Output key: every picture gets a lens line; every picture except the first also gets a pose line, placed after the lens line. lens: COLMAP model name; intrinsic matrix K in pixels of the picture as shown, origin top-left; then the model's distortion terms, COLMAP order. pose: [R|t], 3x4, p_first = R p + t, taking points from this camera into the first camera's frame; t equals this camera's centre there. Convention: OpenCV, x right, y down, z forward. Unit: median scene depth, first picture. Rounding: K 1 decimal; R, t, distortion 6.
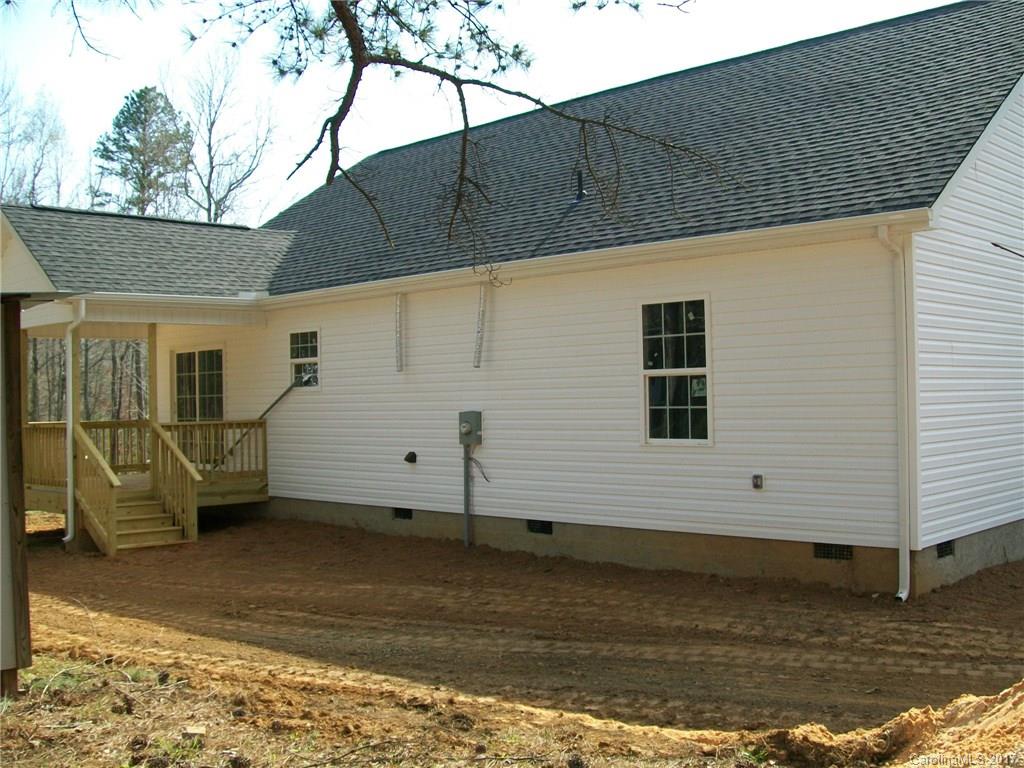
lens RADIAL K [[1134.6, 0, 512.0], [0, 1134.6, 384.0], [0, 0, 1]] dist [-0.104412, -0.009779]
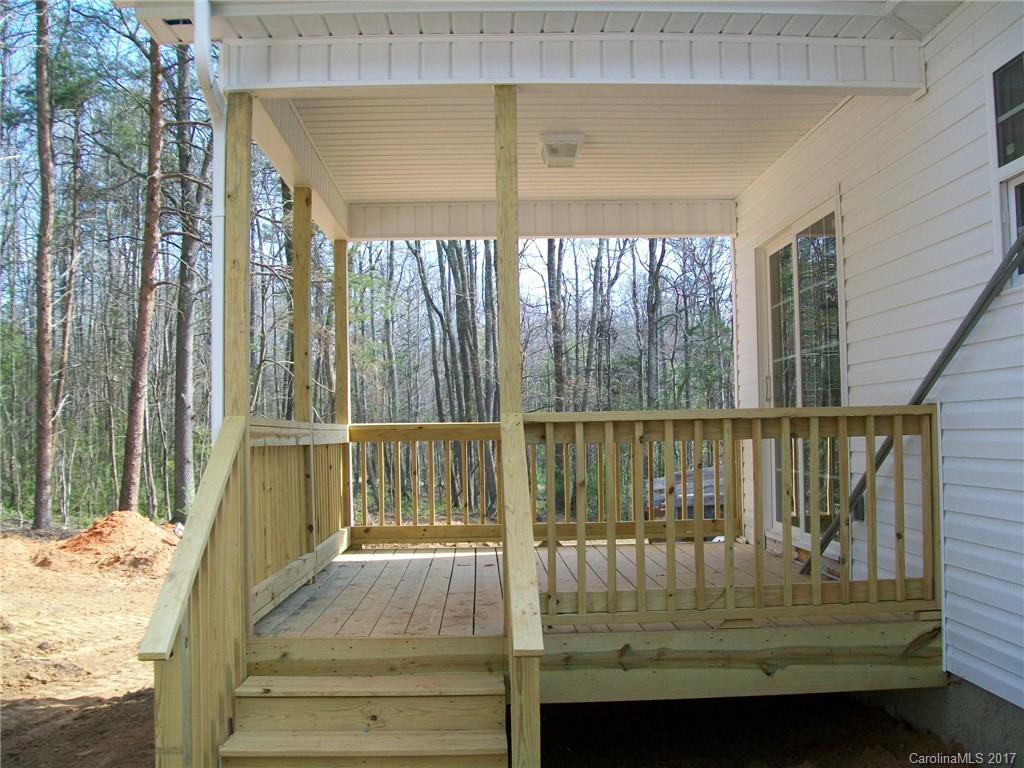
lens RADIAL K [[1134.6, 0, 512.0], [0, 1134.6, 384.0], [0, 0, 1]] dist [-0.104412, -0.009779]
pose [[0.745226, -0.018306, -0.666561, -0.107410], [0.008817, 0.999806, -0.017601, 0.029913], [0.666754, 0.007240, 0.745243, 0.714107]]
